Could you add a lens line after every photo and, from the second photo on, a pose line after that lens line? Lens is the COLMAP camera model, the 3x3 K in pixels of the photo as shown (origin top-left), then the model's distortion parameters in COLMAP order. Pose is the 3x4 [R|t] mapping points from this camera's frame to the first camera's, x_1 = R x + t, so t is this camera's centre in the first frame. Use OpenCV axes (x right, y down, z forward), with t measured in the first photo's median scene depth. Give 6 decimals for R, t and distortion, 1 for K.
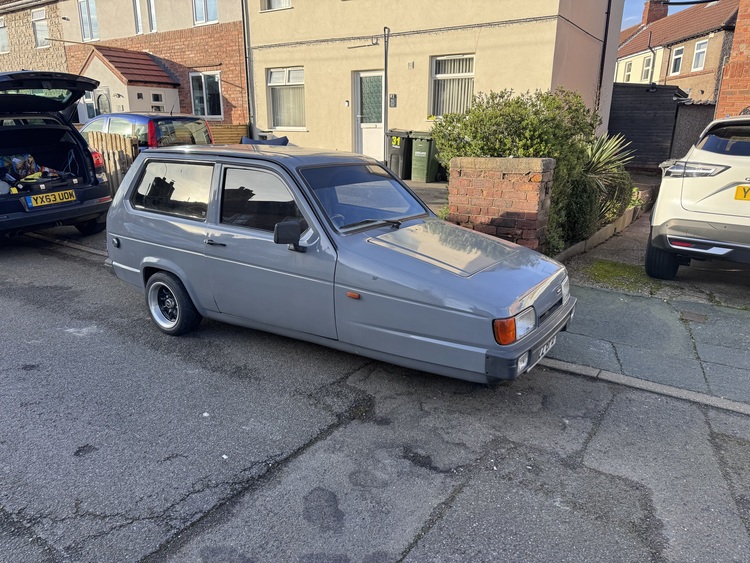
lens RADIAL K [[534.9, 0, 376.3], [0, 534.9, 278.9], [0, 0, 1]] dist [0.016978, -0.022145]
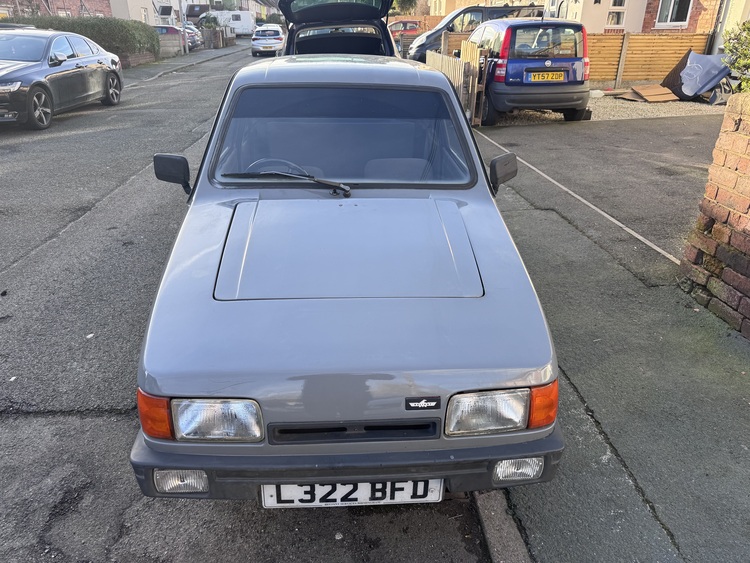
lens RADIAL K [[532.6, 0, 375.0], [0, 532.6, 281.5], [0, 0, 1]] dist [0.019317, -0.000893]
pose [[0.611557, 0.328261, -0.719890, 0.463808], [-0.219532, 0.944547, 0.244206, -0.134687], [0.760134, 0.008693, 0.649708, 0.514797]]
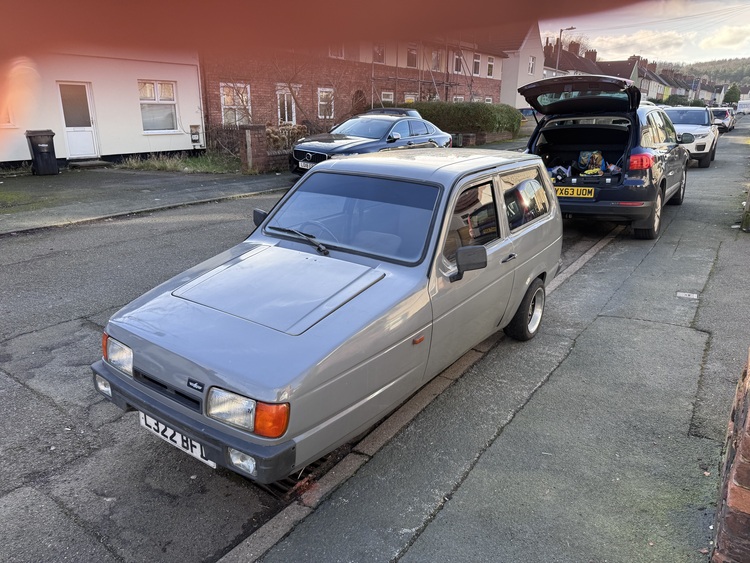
lens RADIAL K [[530.6, 0, 379.1], [0, 530.6, 283.5], [0, 0, 1]] dist [0.043788, -0.052504]
pose [[-0.012114, 0.304107, -0.952561, 0.710232], [-0.291245, 0.910254, 0.294304, -0.269303], [0.956572, 0.280994, 0.077542, 0.860637]]
